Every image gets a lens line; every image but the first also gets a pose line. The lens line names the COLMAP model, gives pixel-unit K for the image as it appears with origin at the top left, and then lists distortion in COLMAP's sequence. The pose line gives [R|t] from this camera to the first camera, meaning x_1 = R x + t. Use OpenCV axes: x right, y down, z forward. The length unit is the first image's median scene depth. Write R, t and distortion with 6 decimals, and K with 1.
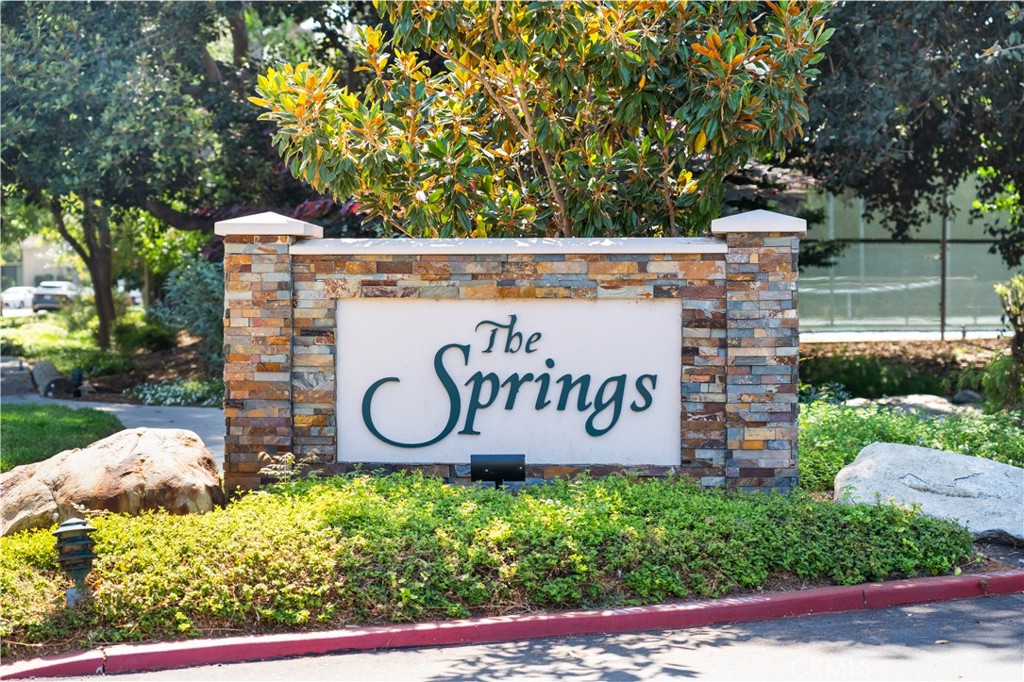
lens RADIAL K [[2208.1, 0, 511.8], [0, 2208.1, 340.2], [0, 0, 1]] dist [0.064750, 0.000000]
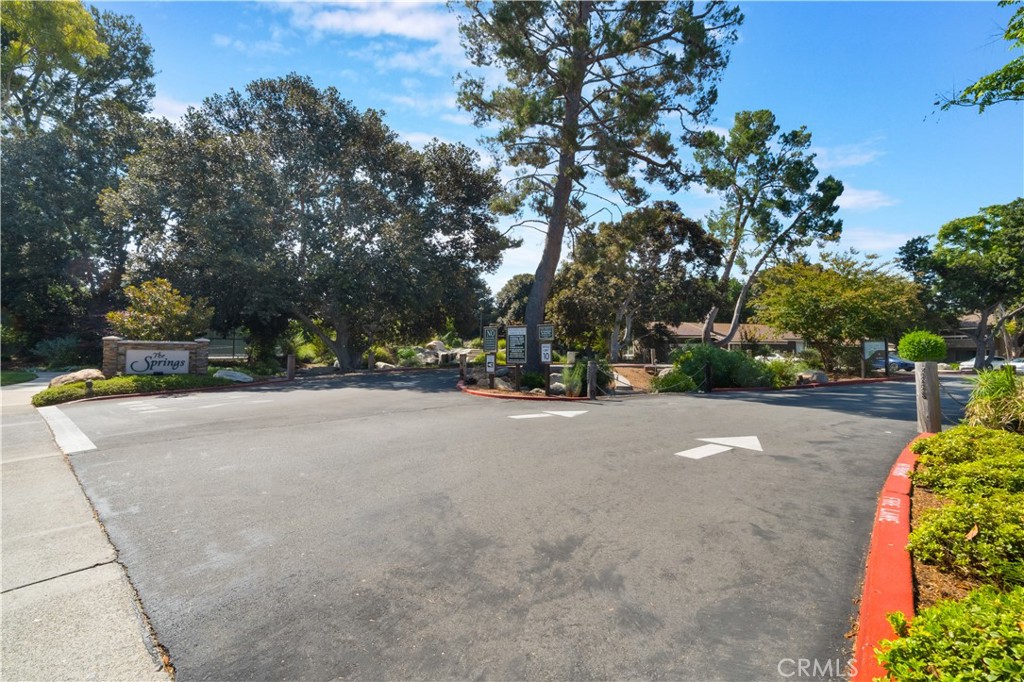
lens RADIAL K [[456.8, 0, 509.7], [0, 456.8, 337.5], [0, 0, 1]] dist [-0.001347, -0.000068]
pose [[0.742642, 0.033164, 0.668867, -0.143831], [-0.000589, 0.998805, -0.048869, 0.011978], [-0.669688, 0.035898, 0.741774, -0.804140]]
